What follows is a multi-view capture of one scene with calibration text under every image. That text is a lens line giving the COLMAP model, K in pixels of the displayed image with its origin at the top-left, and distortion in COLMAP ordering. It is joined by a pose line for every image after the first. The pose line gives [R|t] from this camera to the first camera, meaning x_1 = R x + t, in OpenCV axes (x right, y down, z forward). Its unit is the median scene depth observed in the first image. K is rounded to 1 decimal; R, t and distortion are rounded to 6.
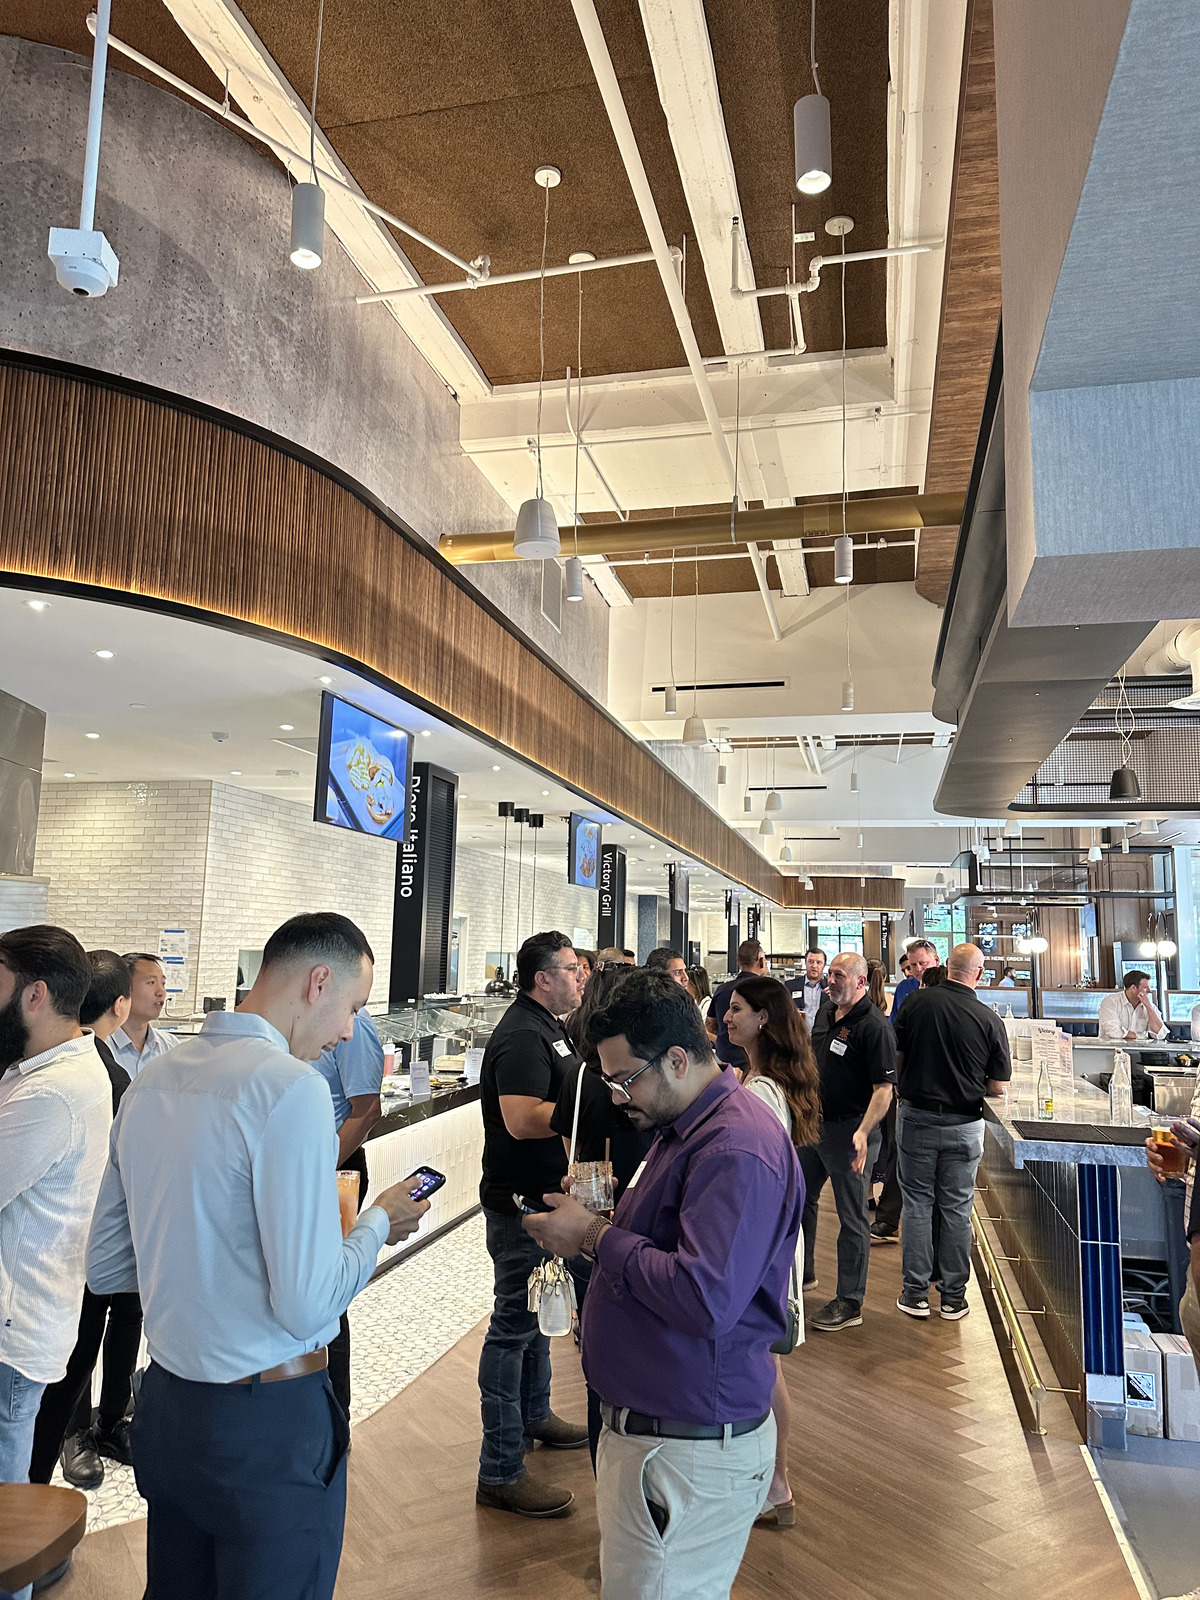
lens RADIAL K [[1098.8, 0, 598.3], [0, 1098.8, 801.7], [0, 0, 1]] dist [-0.008384, -0.003941]
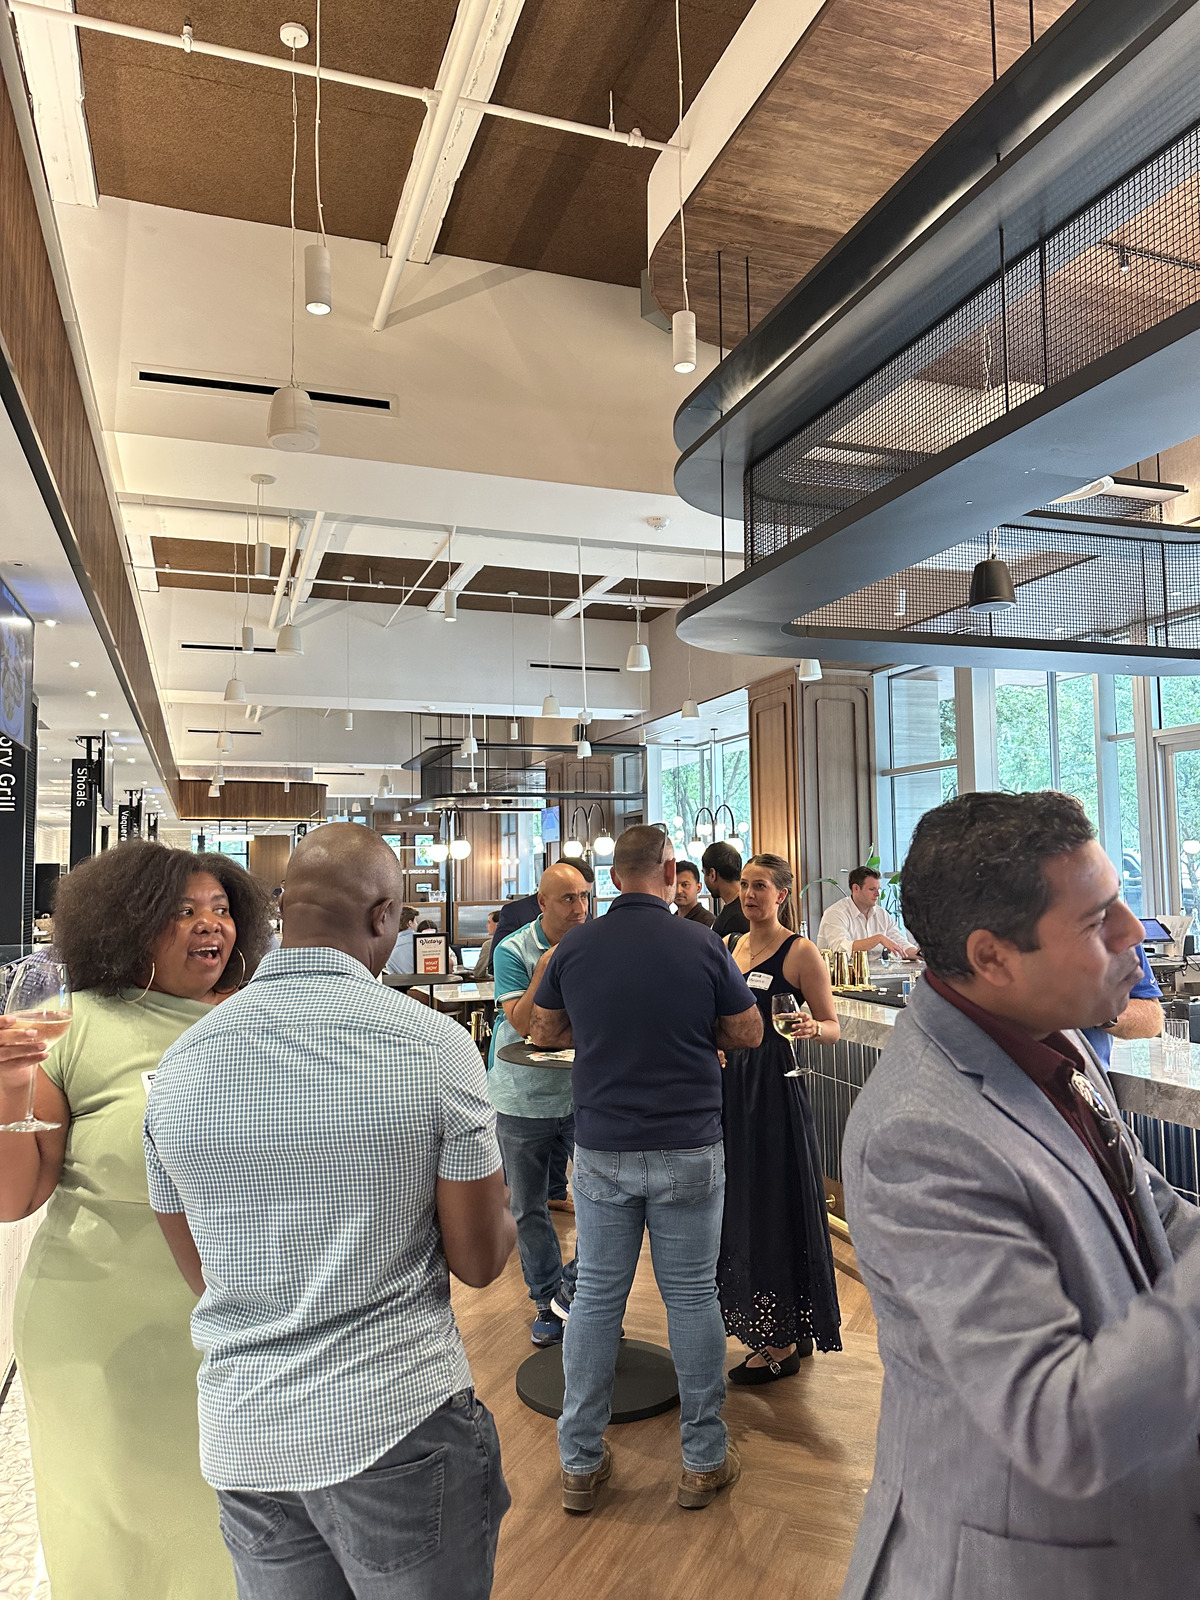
lens RADIAL K [[1098.8, 0, 605.0], [0, 1098.8, 798.9], [0, 0, 1]] dist [-0.008384, -0.003941]
pose [[0.832071, -0.001532, 0.554667, -0.022804], [-0.037889, 0.997503, 0.059593, 0.023944], [-0.553374, -0.070601, 0.829935, 0.169696]]
